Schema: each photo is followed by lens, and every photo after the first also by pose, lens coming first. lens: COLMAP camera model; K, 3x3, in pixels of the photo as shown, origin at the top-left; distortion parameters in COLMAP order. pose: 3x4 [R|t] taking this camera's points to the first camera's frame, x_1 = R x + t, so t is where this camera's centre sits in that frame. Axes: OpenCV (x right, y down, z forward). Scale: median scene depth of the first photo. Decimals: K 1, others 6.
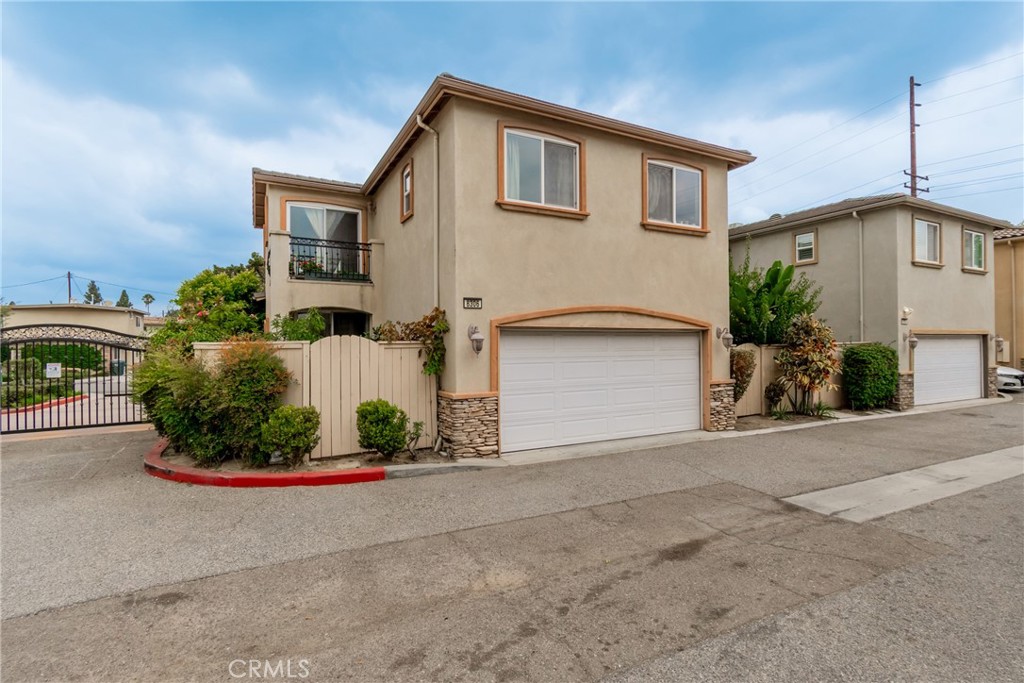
lens RADIAL K [[503.6, 0, 491.1], [0, 503.6, 349.5], [0, 0, 1]] dist [-0.002379, -0.002436]
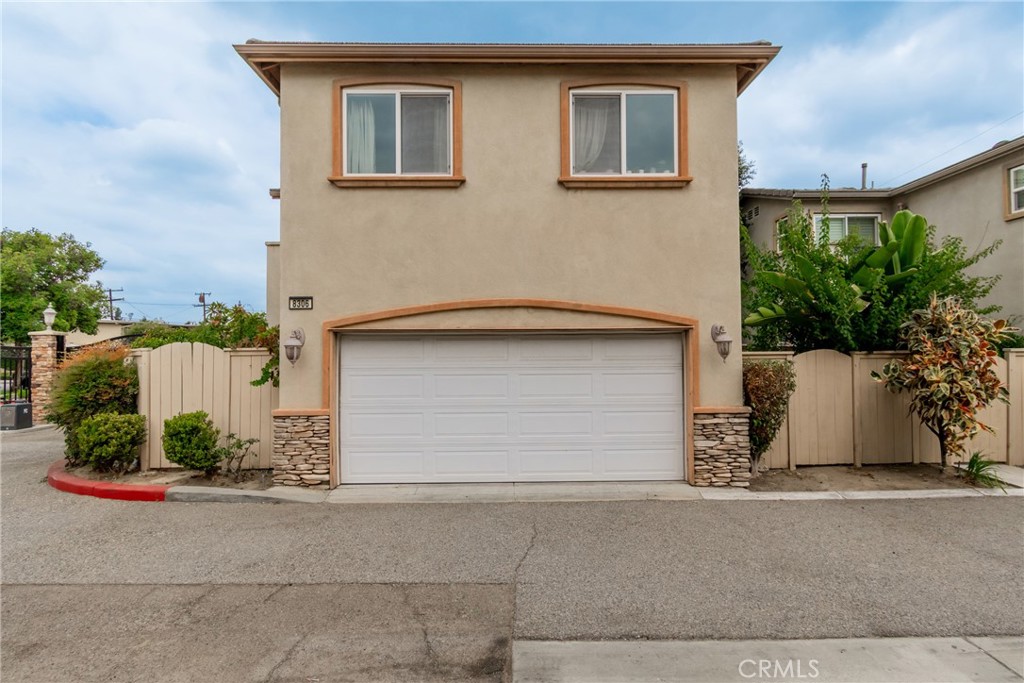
lens RADIAL K [[503.6, 0, 513.4], [0, 503.6, 340.6], [0, 0, 1]] dist [-0.002379, -0.002436]
pose [[0.895675, -0.000878, -0.444708, 0.606490], [-0.003626, 0.999950, -0.009276, -0.020637], [0.444694, 0.009921, 0.895627, 0.369476]]
